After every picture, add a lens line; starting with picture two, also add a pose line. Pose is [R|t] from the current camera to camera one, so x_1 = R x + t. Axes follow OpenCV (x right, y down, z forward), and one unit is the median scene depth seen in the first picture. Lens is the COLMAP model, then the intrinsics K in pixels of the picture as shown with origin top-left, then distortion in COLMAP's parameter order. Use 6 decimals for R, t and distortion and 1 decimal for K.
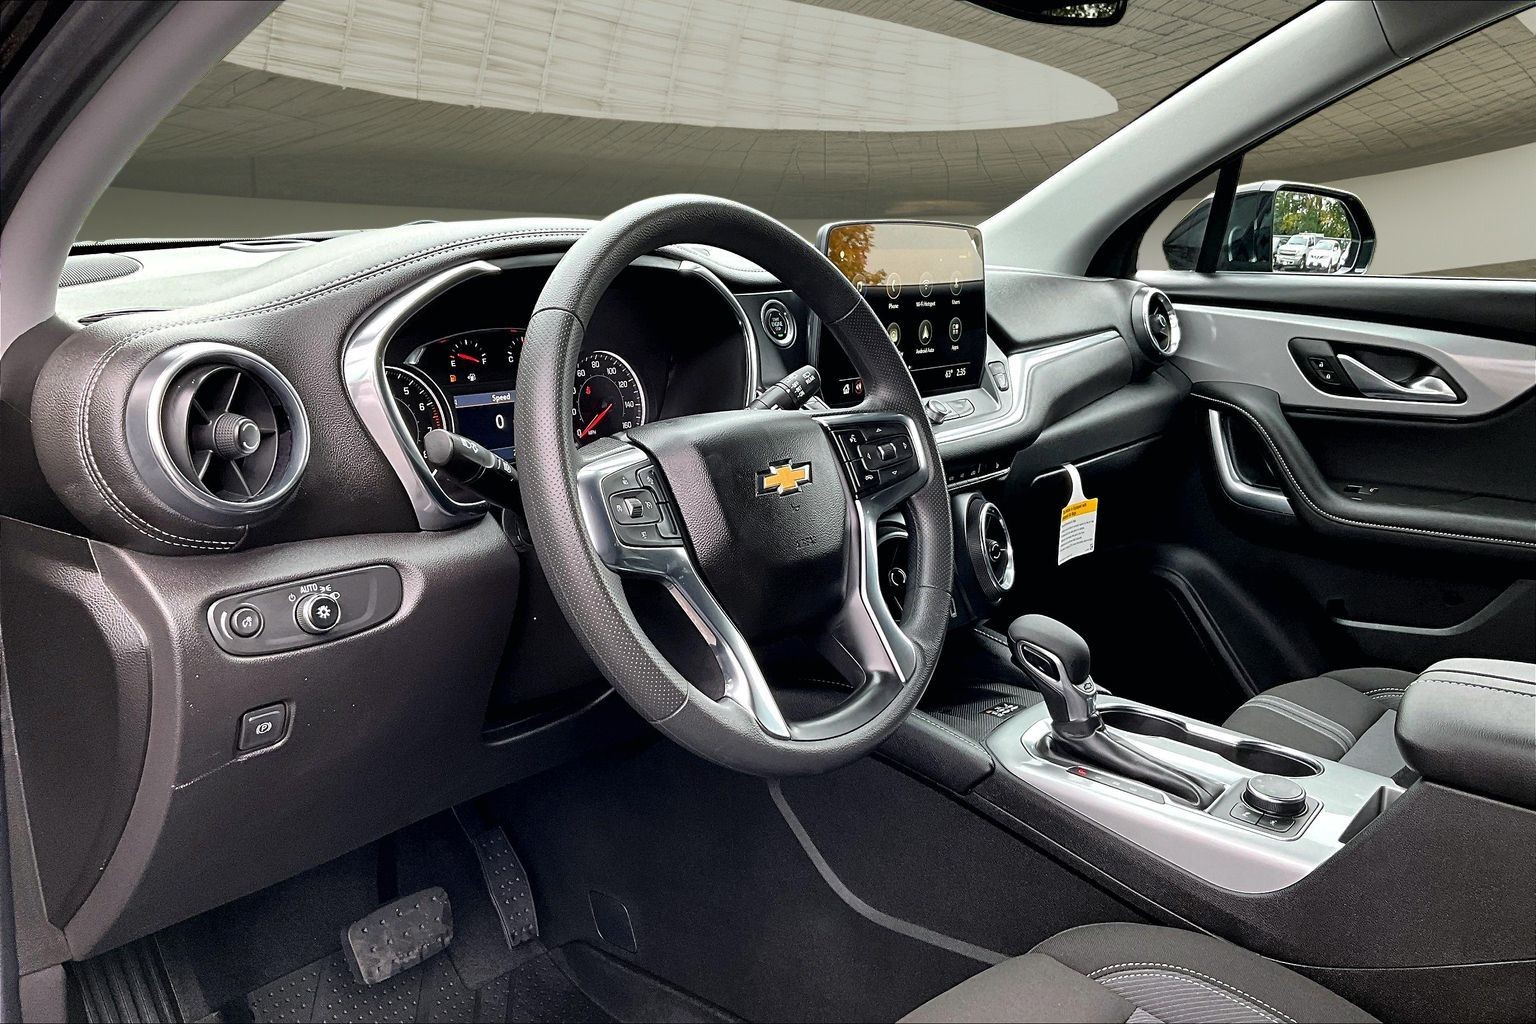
lens RADIAL K [[1287.5, 0, 768.0], [0, 1287.5, 512.0], [0, 0, 1]] dist [0.028140, -0.011328]
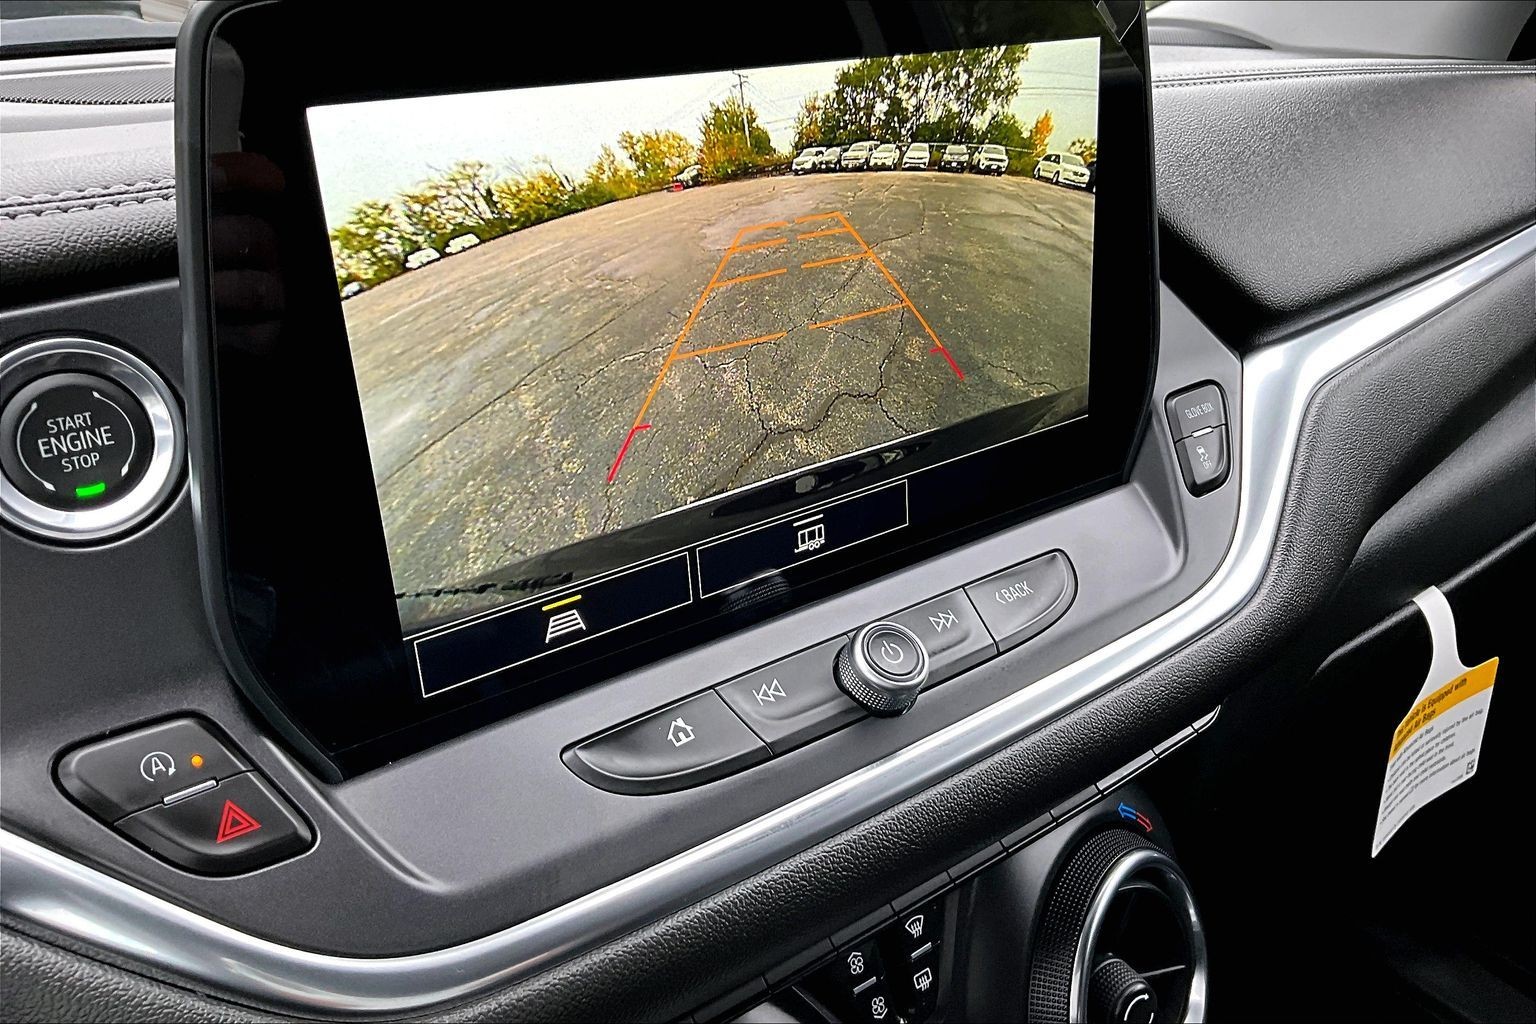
lens RADIAL K [[1287.5, 0, 768.0], [0, 1287.5, 512.0], [0, 0, 1]] dist [0.028140, -0.011328]
pose [[0.970458, 0.032074, -0.239127, 0.160562], [0.008055, 0.986264, 0.164980, -0.148457], [0.241134, -0.162032, 0.956870, 0.696959]]
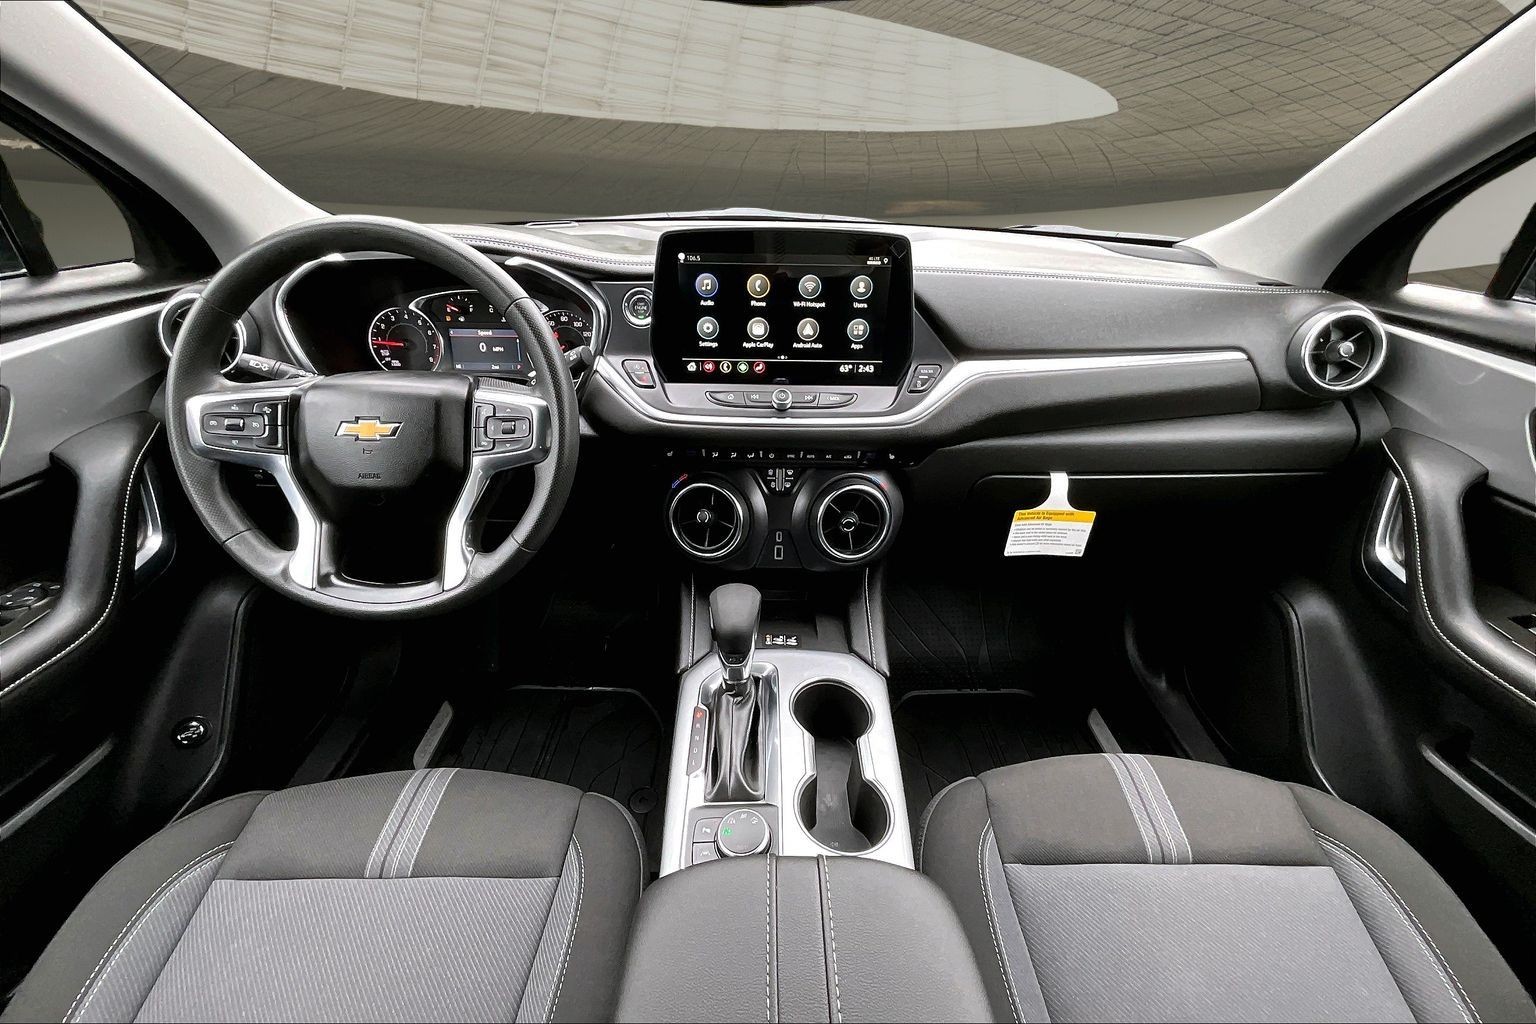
lens RADIAL K [[607.9, 0, 768.0], [0, 607.9, 512.0], [0, 0, 1]] dist [-0.000624, -0.000045]
pose [[0.625964, 0.368523, -0.687285, 0.520824], [-0.170471, 0.924649, 0.340536, -0.162569], [0.760992, -0.096001, 0.641619, 0.586082]]
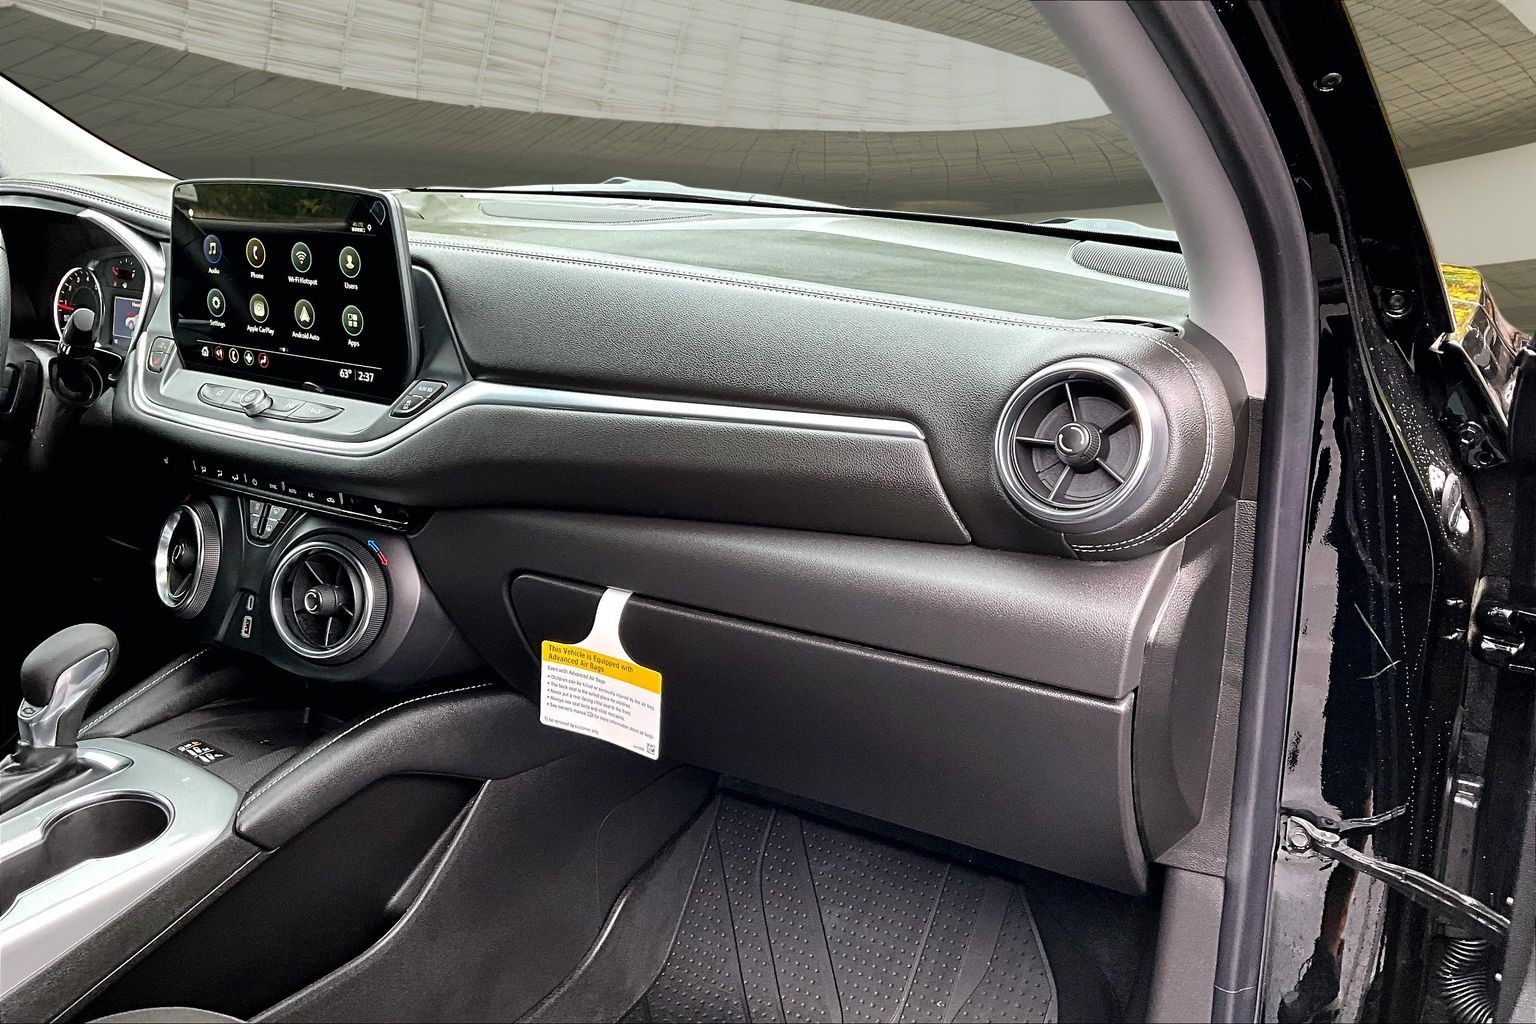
lens RADIAL K [[1287.5, 0, 768.0], [0, 1287.5, 512.0], [0, 0, 1]] dist [0.028140, -0.011328]
pose [[0.113760, 0.258974, -0.959162, 0.970608], [-0.230050, 0.946057, 0.228151, -0.271133], [0.966507, 0.194701, 0.167200, 1.140862]]
